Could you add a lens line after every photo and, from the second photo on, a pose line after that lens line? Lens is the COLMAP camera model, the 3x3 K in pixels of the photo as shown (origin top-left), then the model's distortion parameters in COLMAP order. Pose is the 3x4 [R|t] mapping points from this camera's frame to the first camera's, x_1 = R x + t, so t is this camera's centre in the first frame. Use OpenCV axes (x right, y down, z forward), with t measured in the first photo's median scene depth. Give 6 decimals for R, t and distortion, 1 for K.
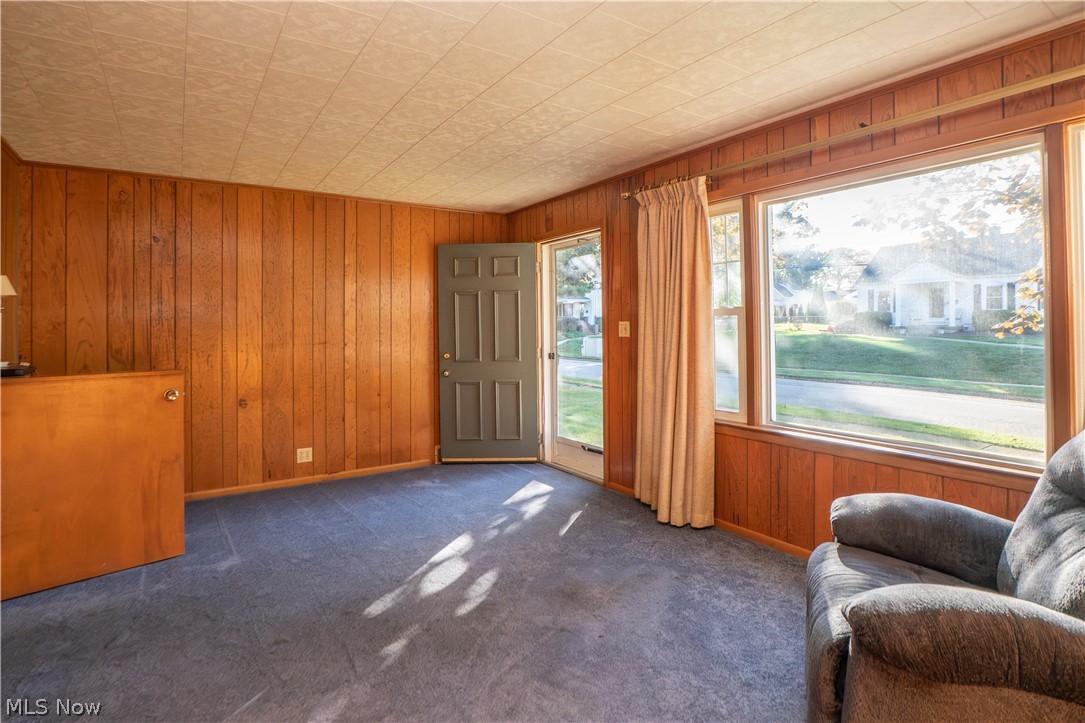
lens RADIAL K [[557.6, 0, 523.9], [0, 557.6, 322.6], [0, 0, 1]] dist [-0.035620, 0.001923]
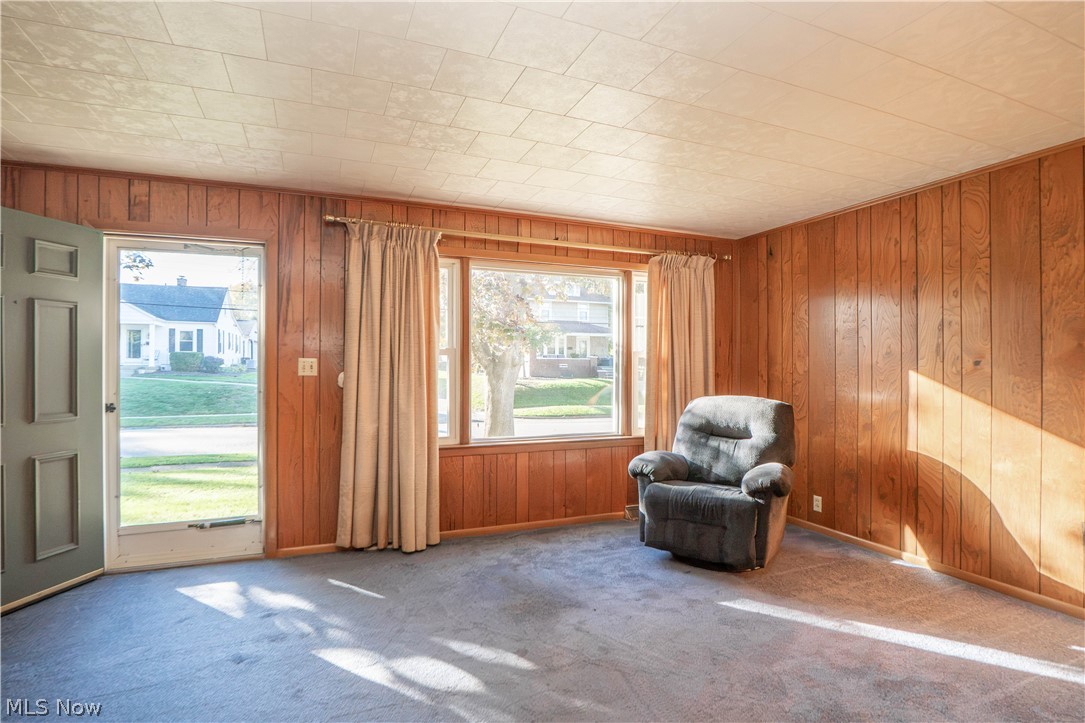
lens RADIAL K [[523.1, 0, 542.5], [0, 523.1, 361.5], [0, 0, 1]] dist [-0.001247, 0.000245]
pose [[0.214814, 0.016279, 0.976519, -0.643171], [-0.013574, 0.999814, -0.013682, 0.011760], [-0.976561, -0.010316, 0.214995, 0.529816]]
